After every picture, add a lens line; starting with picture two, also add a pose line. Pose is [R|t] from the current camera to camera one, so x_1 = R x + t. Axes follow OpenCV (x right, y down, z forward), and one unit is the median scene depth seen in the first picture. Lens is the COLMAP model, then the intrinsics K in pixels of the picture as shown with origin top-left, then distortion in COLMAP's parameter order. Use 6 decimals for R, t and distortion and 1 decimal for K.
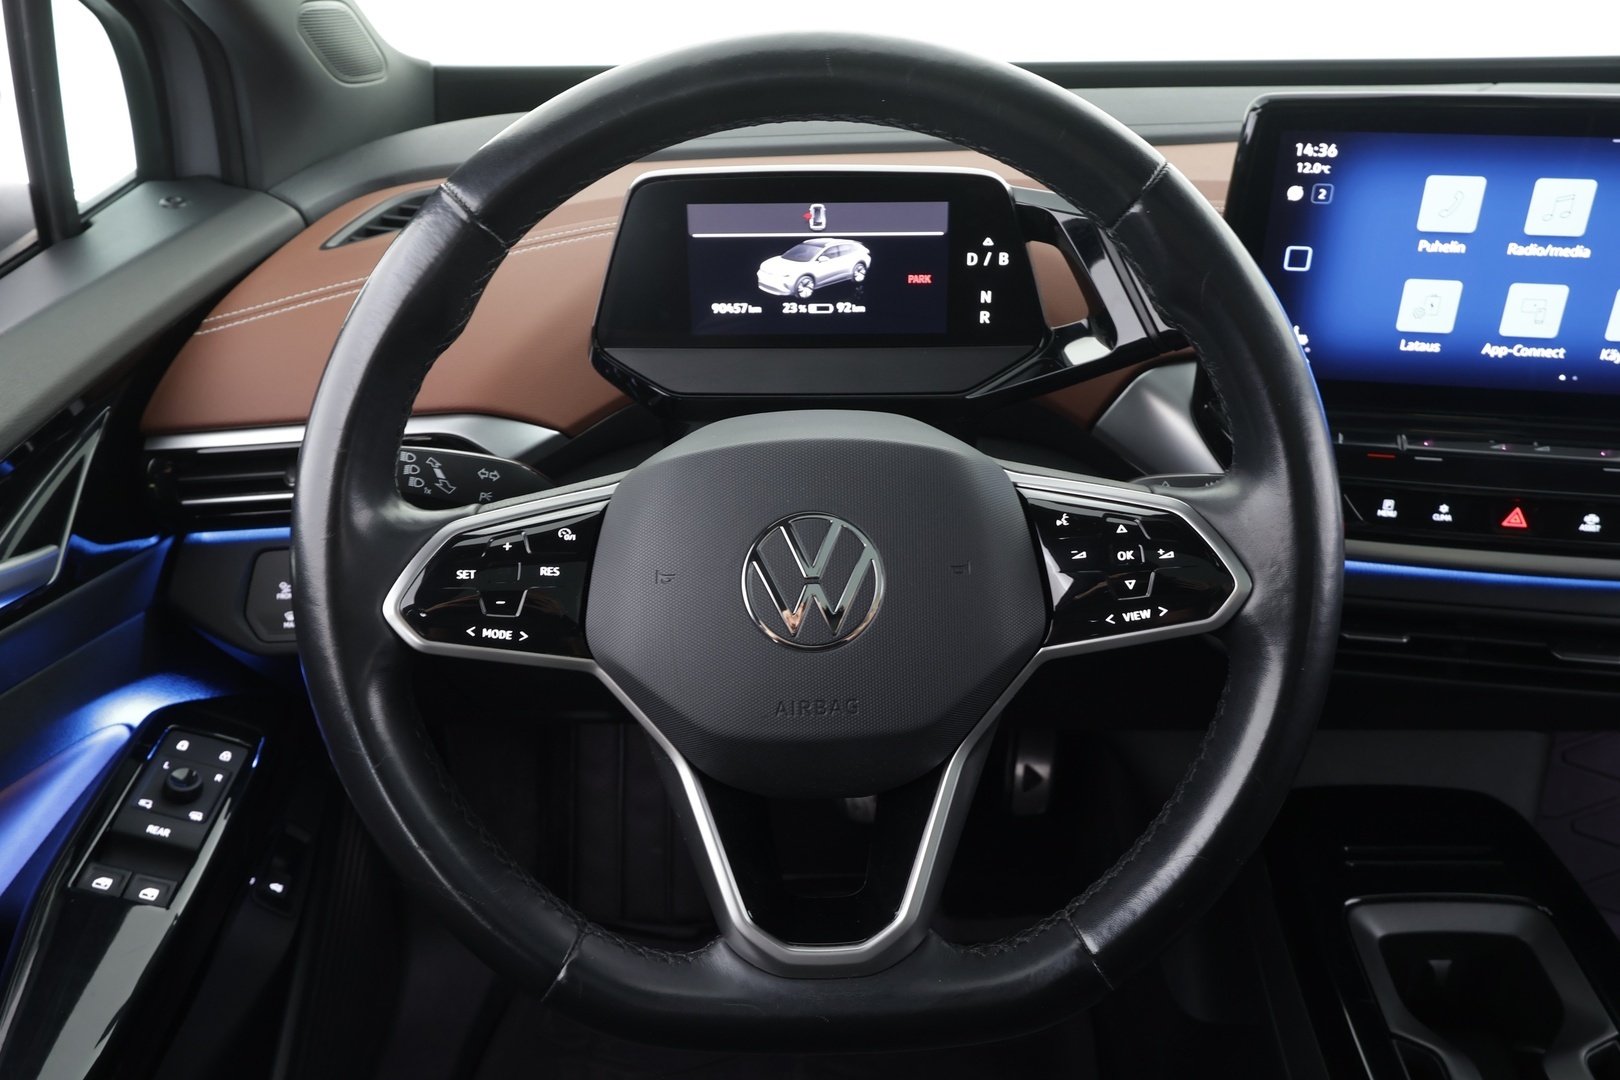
lens RADIAL K [[1289.6, 0, 810.1], [0, 1289.6, 537.6], [0, 0, 1]] dist [0.000590, -0.004284]
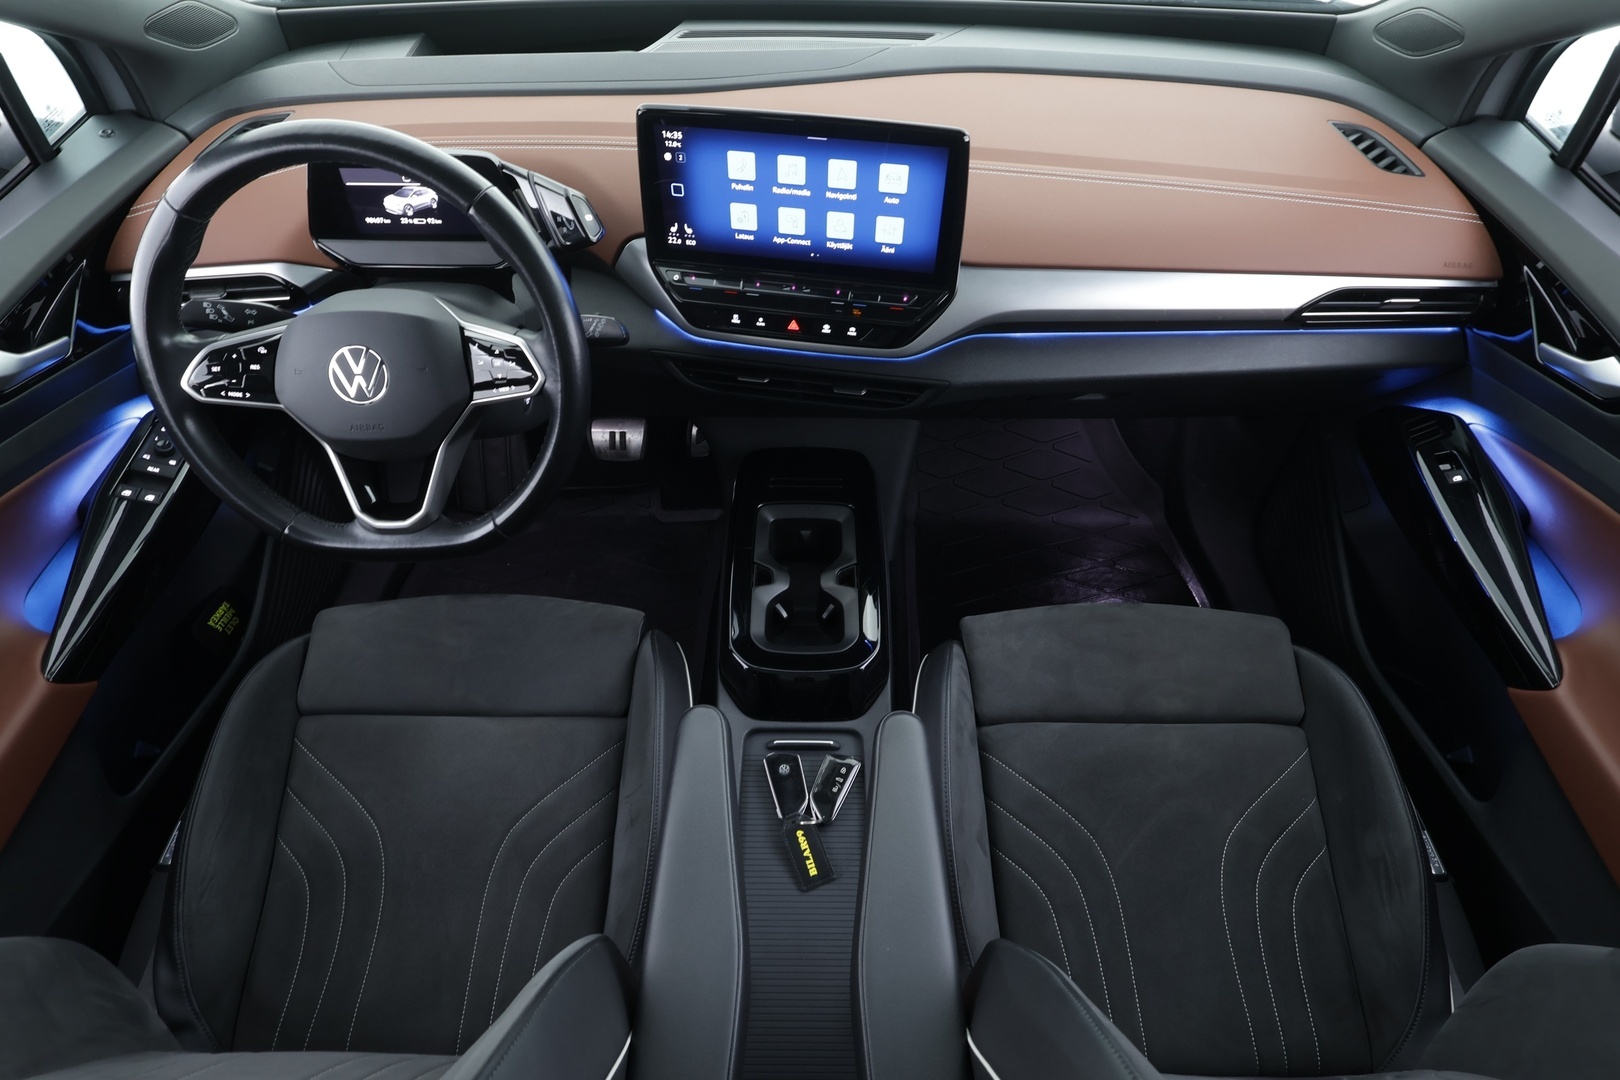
lens RADIAL K [[891.8, 0, 806.3], [0, 891.8, 548.5], [0, 0, 1]] dist [-0.002878, 0.000792]
pose [[0.999788, 0.005864, 0.019712, 0.568626], [-0.011949, 0.945757, 0.324654, -0.147428], [-0.016739, -0.324821, 0.945627, -0.481012]]
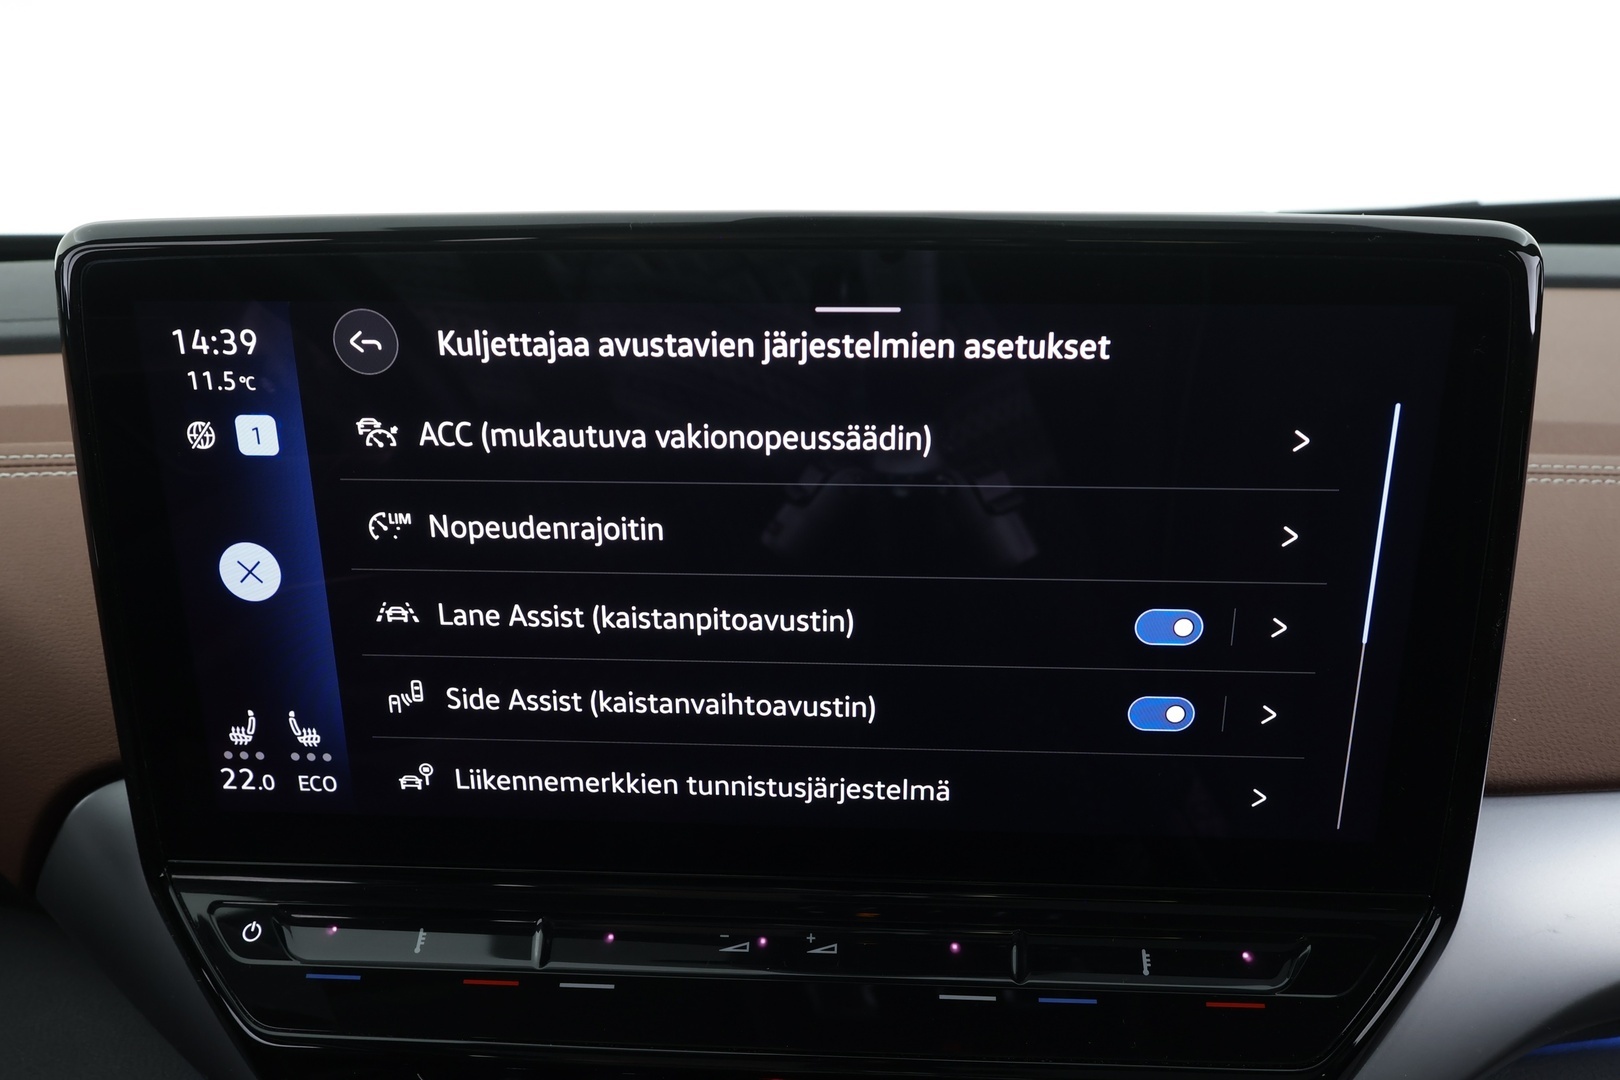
lens RADIAL K [[1289.6, 0, 809.8], [0, 1289.6, 540.9], [0, 0, 1]] dist [0.000590, -0.004284]
pose [[0.992713, -0.034060, 0.115589, 0.539324], [0.051107, 0.987683, -0.147886, -0.154589], [-0.109129, 0.152716, 0.982226, 0.544958]]
